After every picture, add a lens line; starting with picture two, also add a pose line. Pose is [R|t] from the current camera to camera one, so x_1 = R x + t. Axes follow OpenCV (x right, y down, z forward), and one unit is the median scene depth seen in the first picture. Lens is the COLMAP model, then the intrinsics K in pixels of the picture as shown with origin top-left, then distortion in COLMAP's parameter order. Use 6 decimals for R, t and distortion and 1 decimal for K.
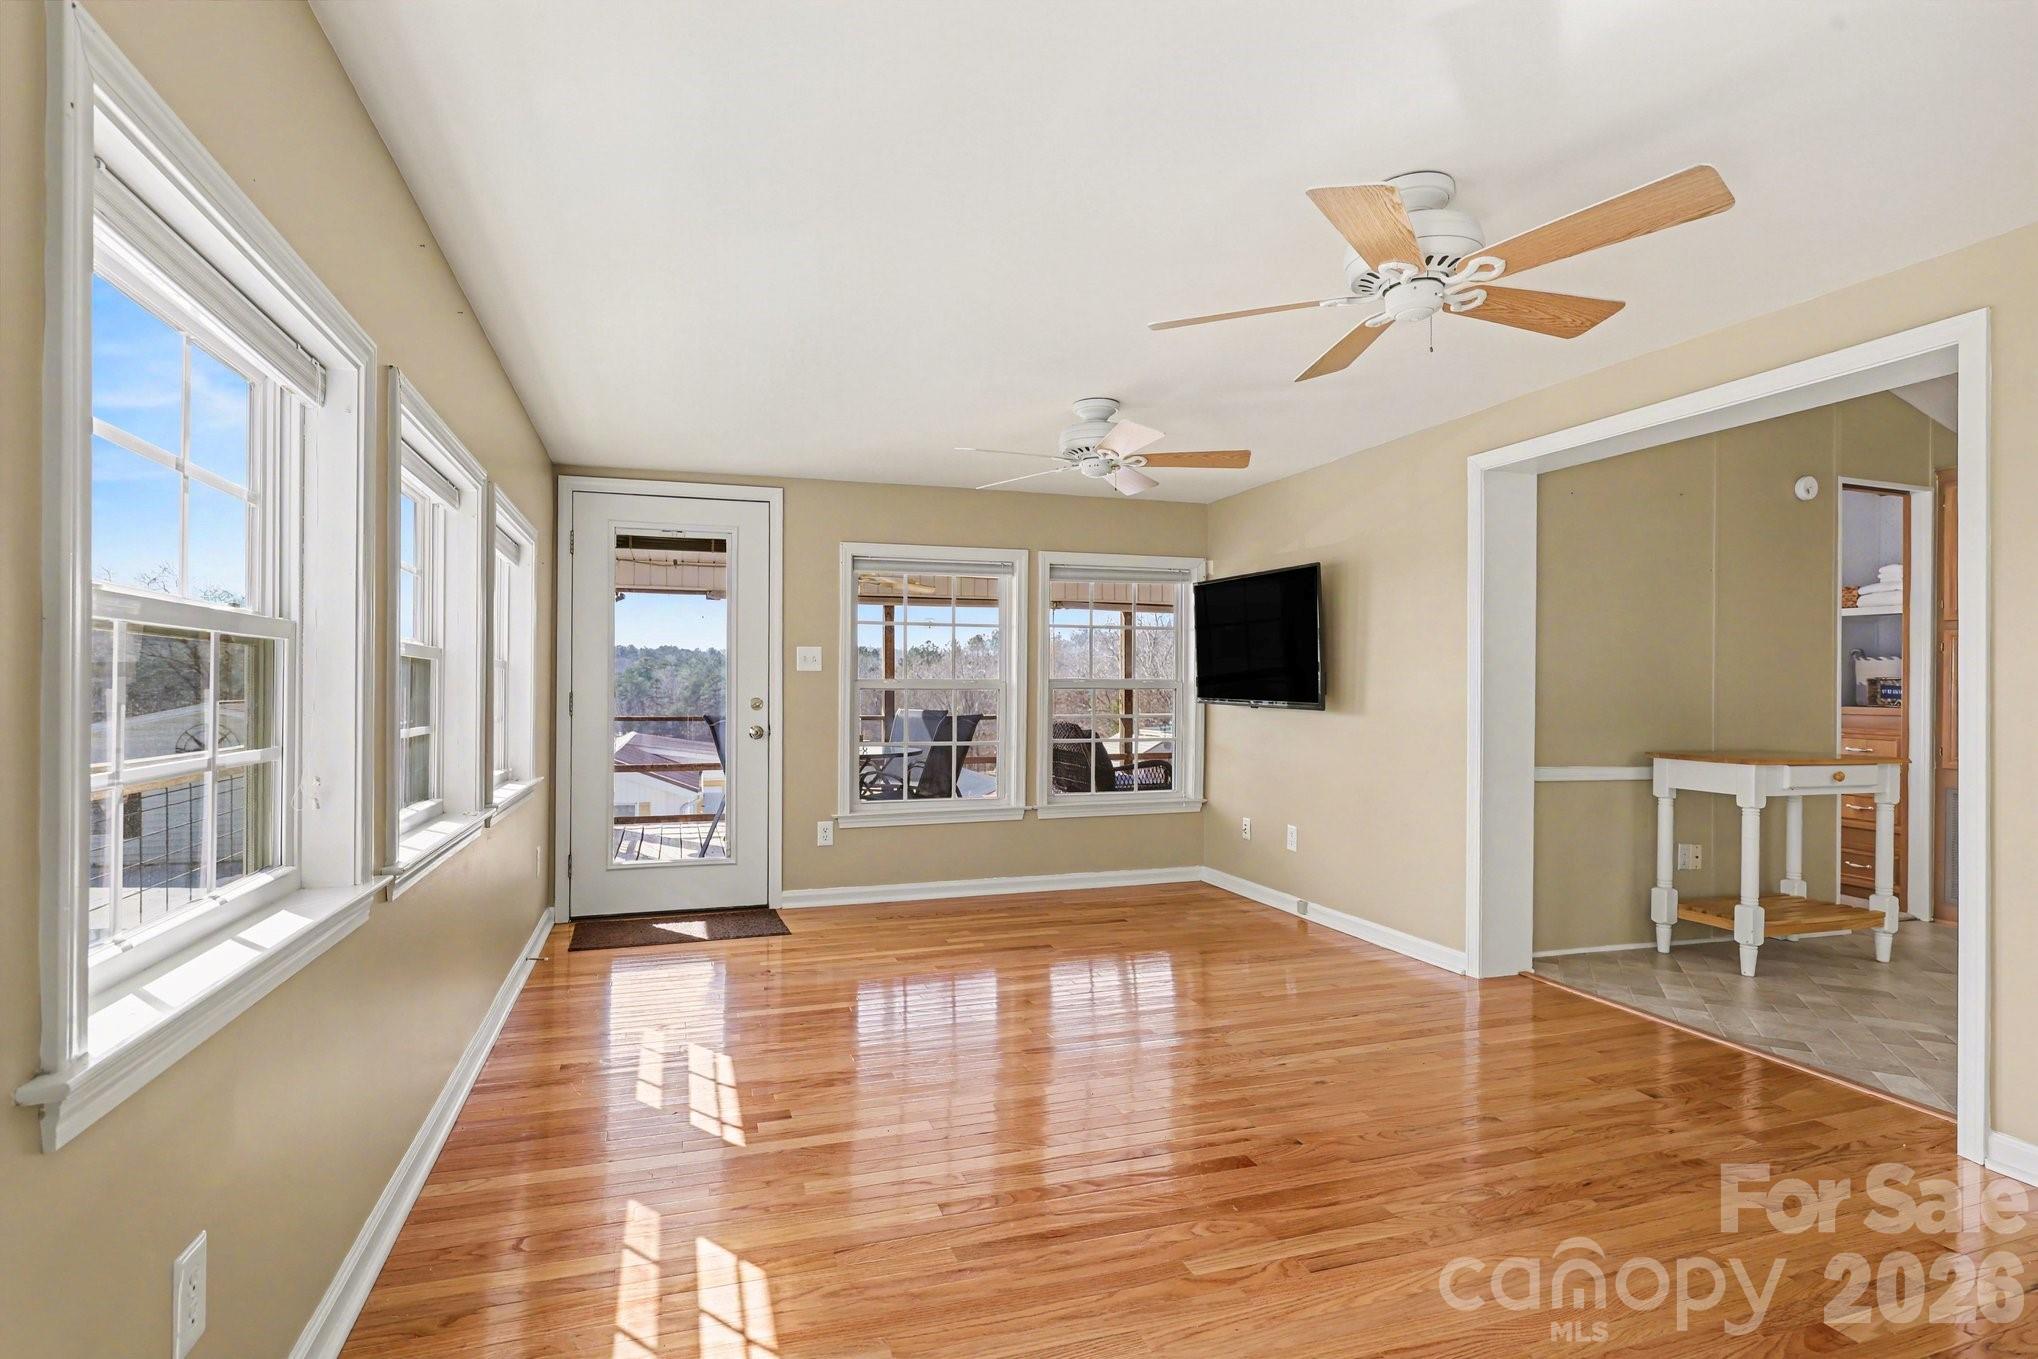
lens RADIAL K [[983.9, 0, 1001.9], [0, 983.9, 690.1], [0, 0, 1]] dist [0.002159, 0.000219]
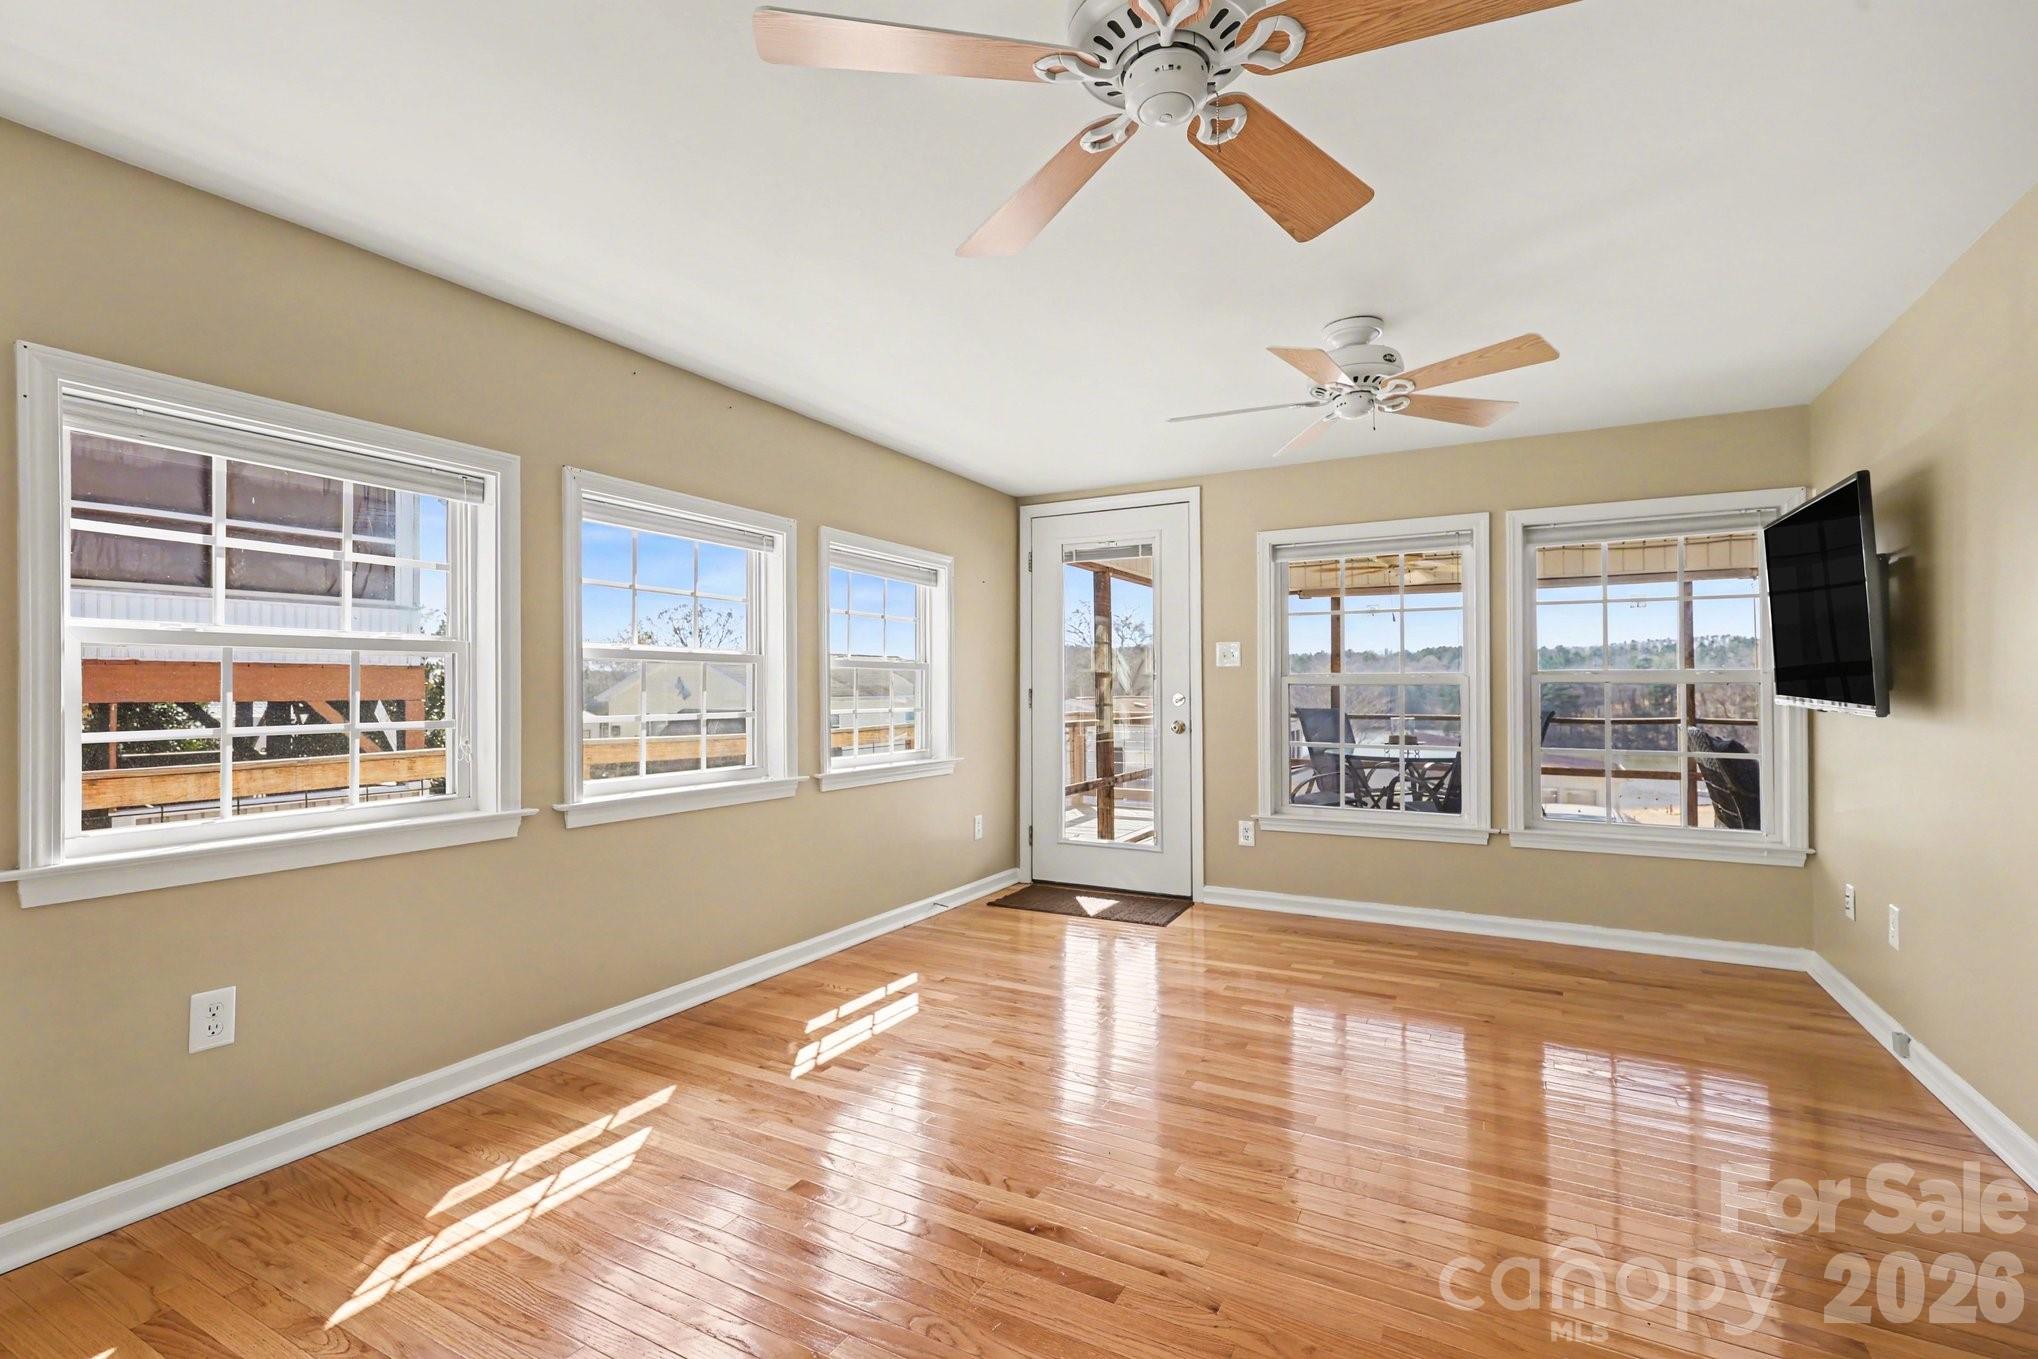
lens RADIAL K [[933.3, 0, 1018.7], [0, 933.3, 681.1], [0, 0, 1]] dist [0.015894, 0.000270]
pose [[0.691026, -0.008500, -0.722780, 0.338527], [0.000876, 0.999940, -0.010922, 0.005192], [0.722830, 0.006914, 0.690992, 0.203563]]
